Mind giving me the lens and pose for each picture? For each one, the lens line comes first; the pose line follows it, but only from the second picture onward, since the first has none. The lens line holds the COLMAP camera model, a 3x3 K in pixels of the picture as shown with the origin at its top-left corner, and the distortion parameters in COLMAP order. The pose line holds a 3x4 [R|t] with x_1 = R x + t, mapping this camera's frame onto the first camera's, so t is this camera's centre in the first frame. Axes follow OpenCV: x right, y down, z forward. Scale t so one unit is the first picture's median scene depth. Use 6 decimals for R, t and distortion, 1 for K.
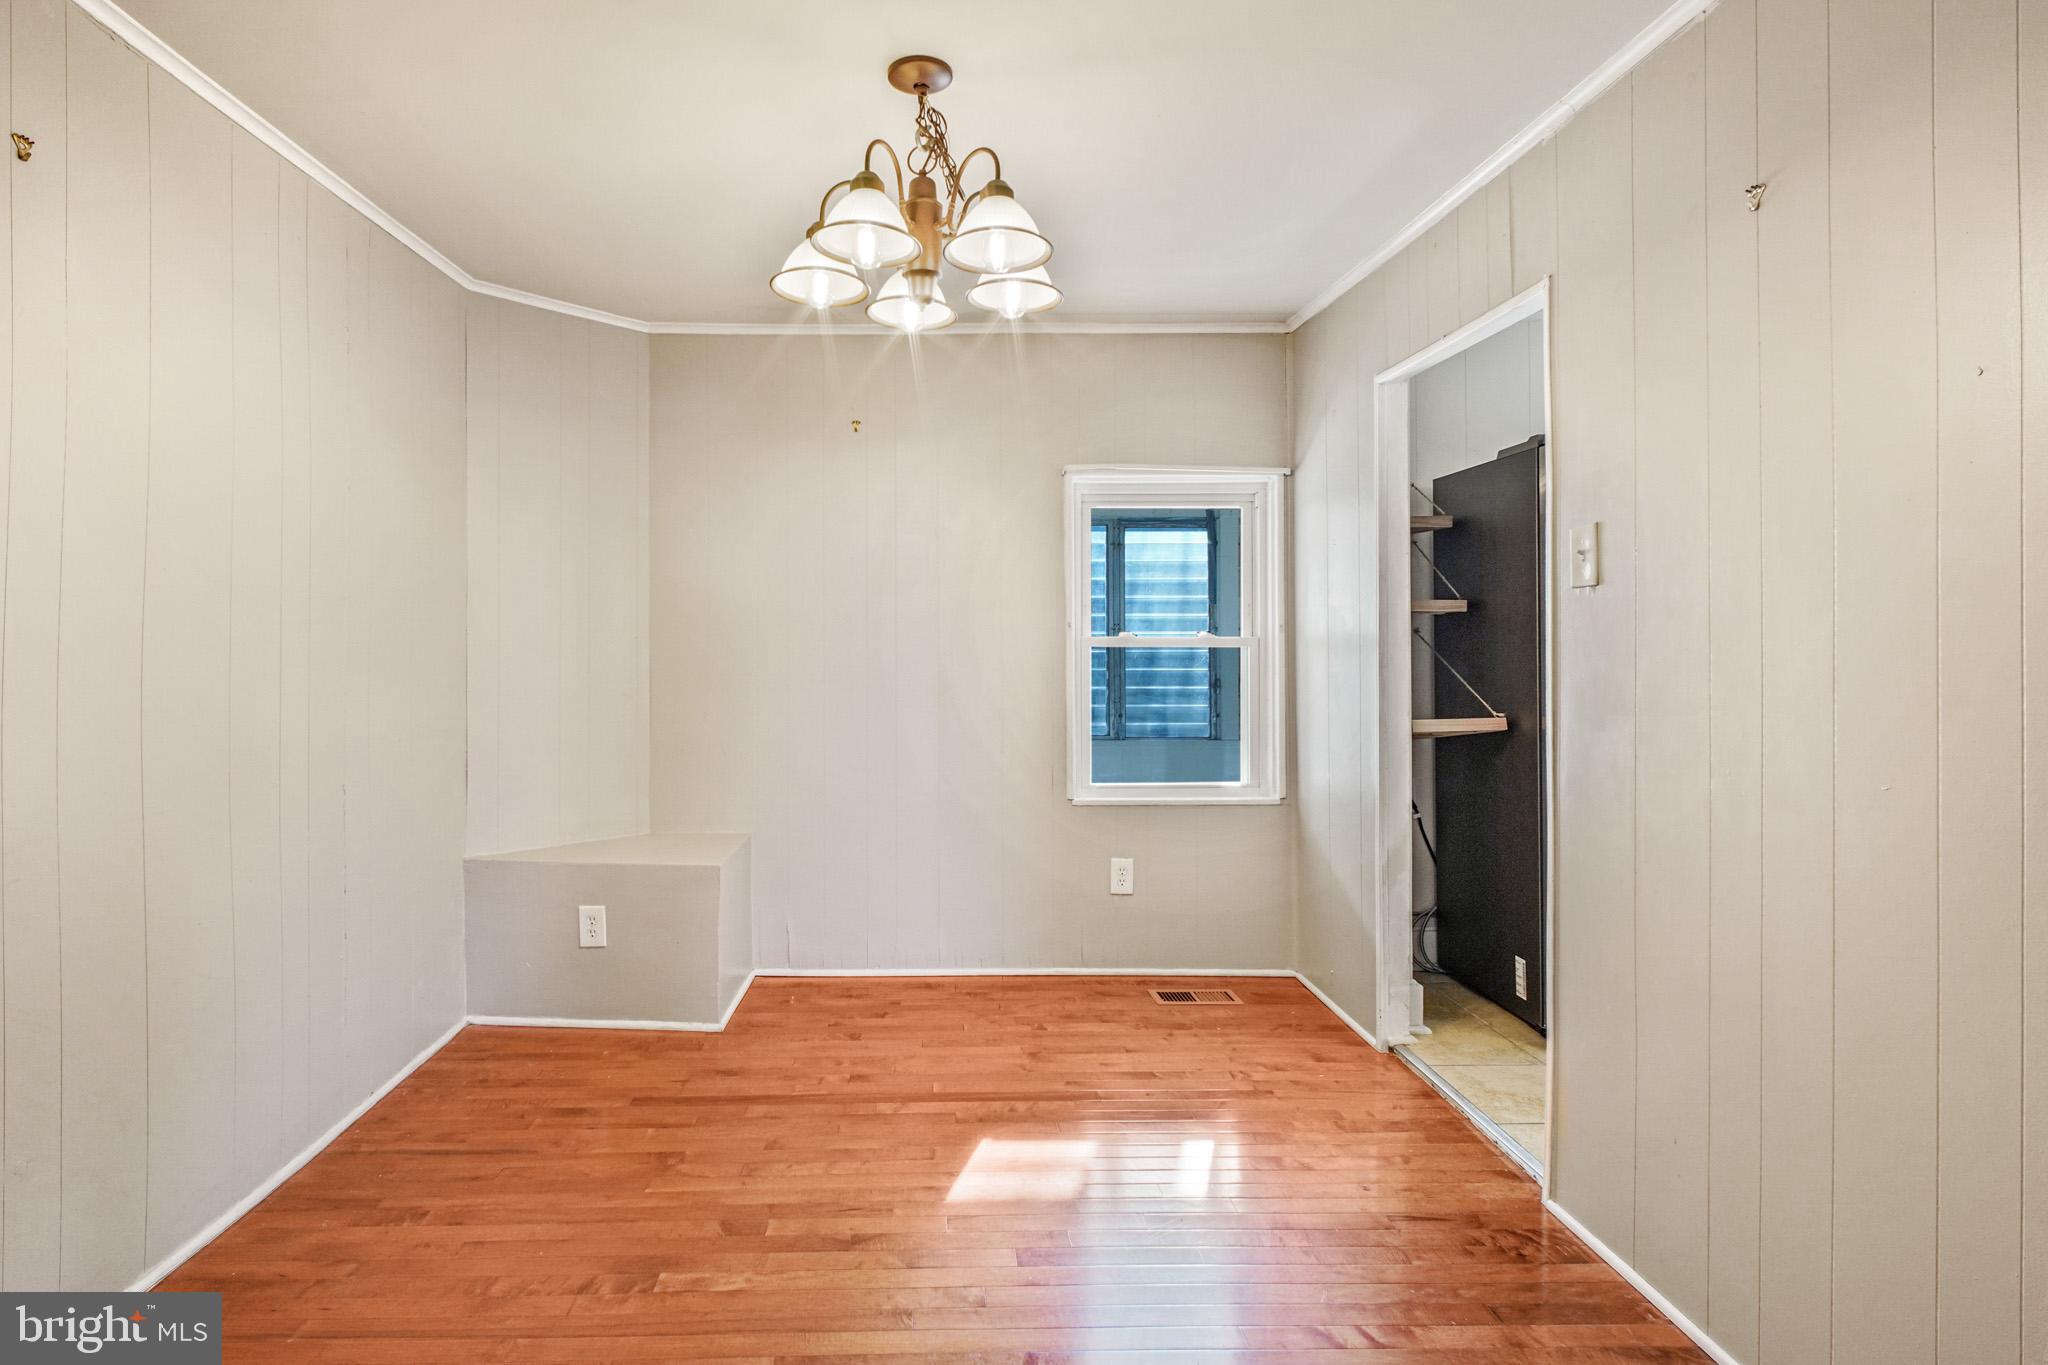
lens RADIAL K [[984.3, 0, 991.8], [0, 984.3, 633.6], [0, 0, 1]] dist [0.002465, -0.000068]
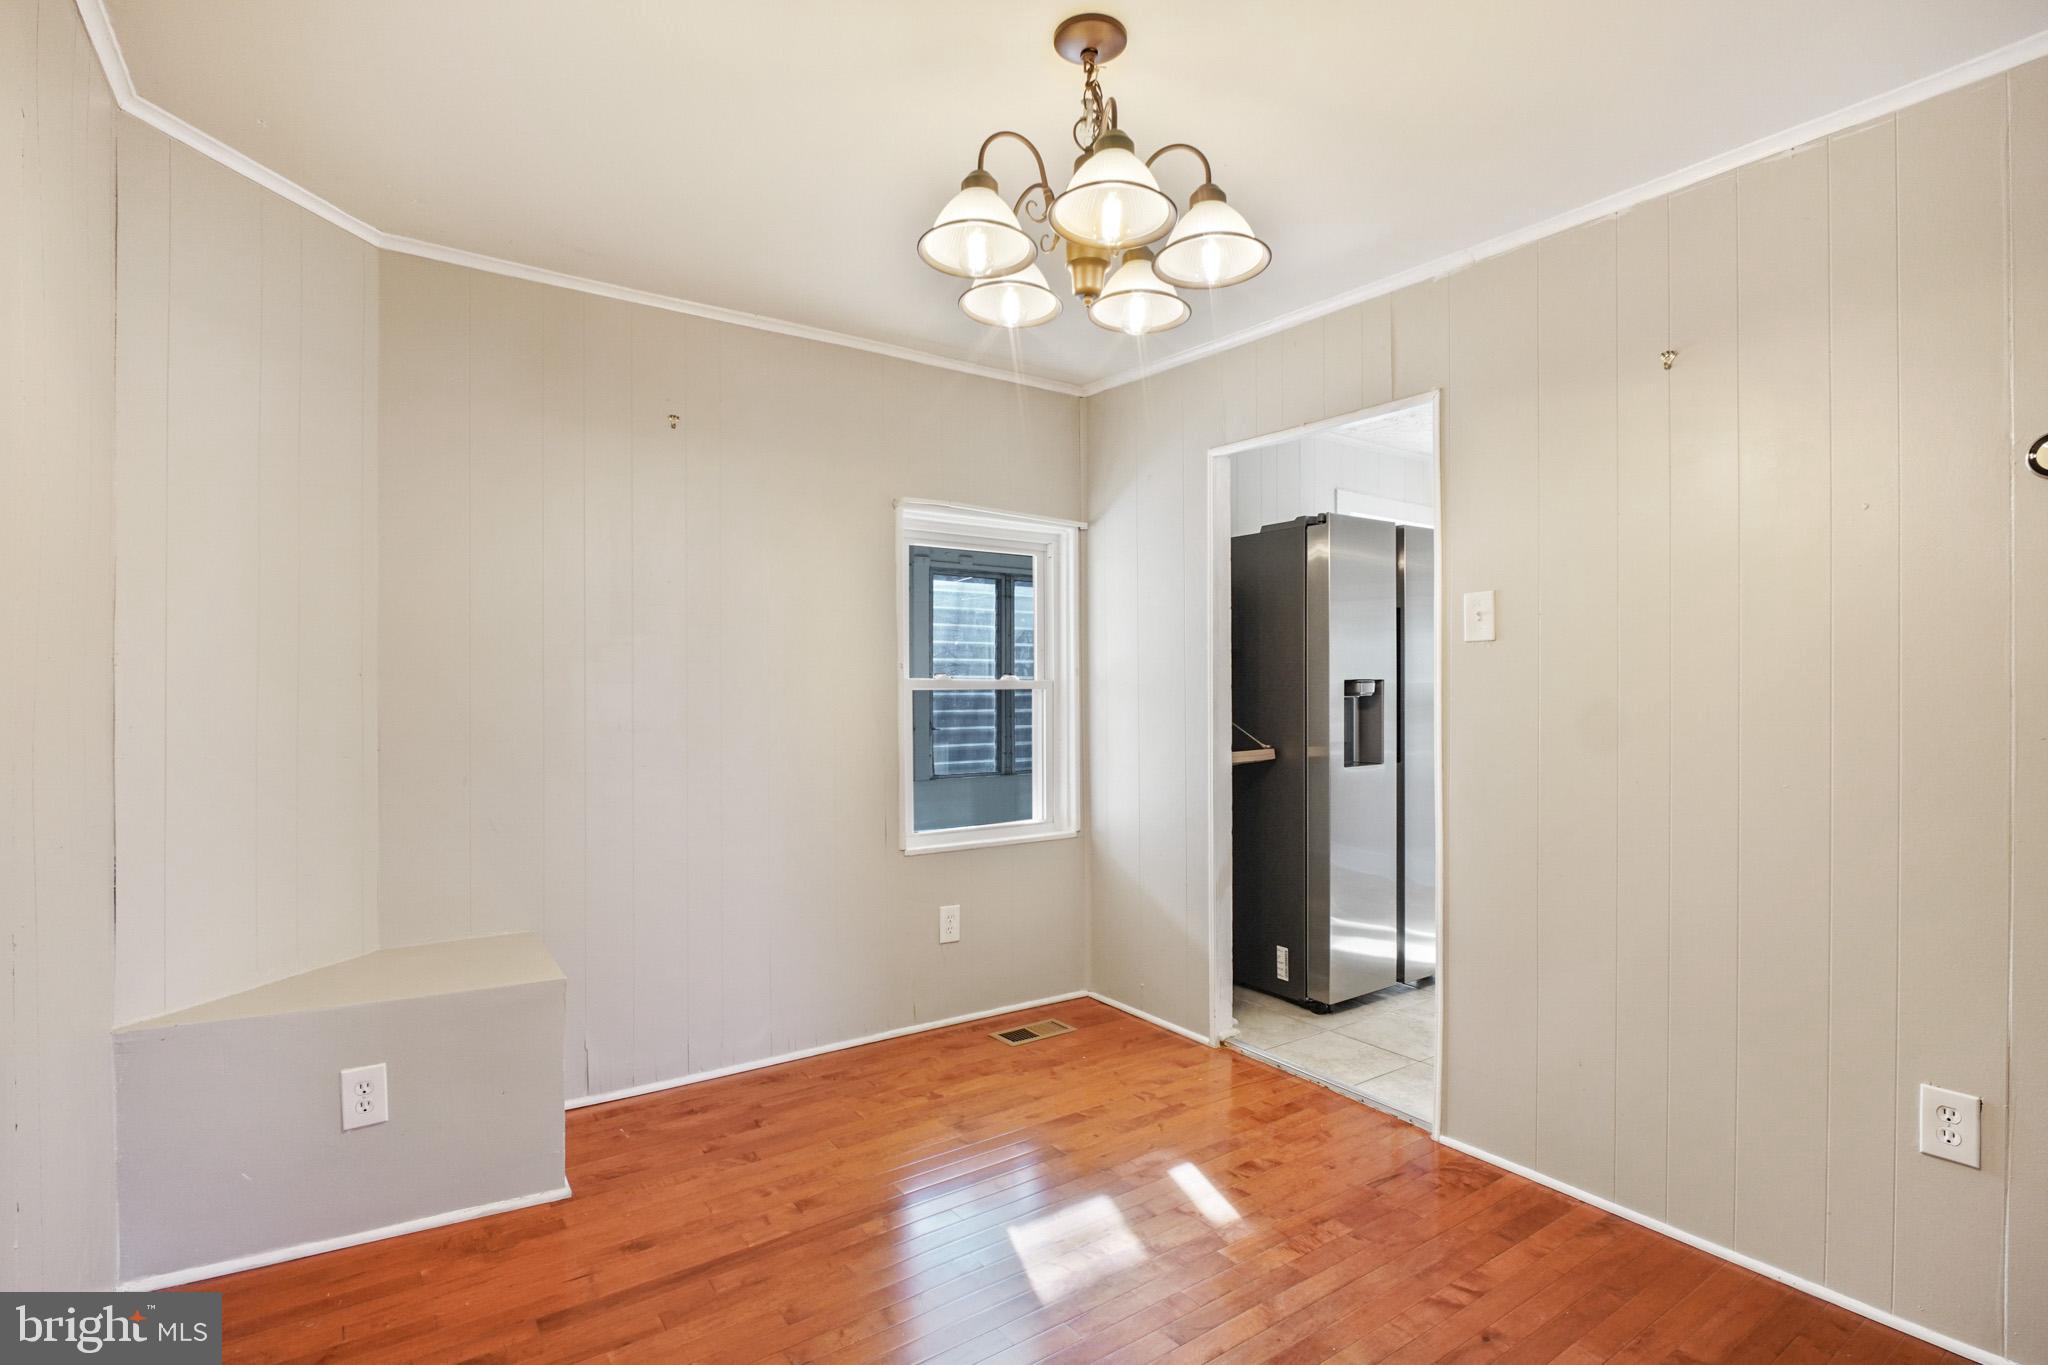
lens RADIAL K [[941.4, 0, 1024.0], [0, 941.4, 682.5], [0, 0, 1]] dist [-0.000047, -0.008265]
pose [[0.843701, 0.006065, 0.536780, -0.346469], [-0.008252, 0.999965, 0.001672, 0.005070], [-0.536750, -0.005840, 0.843721, 0.193830]]
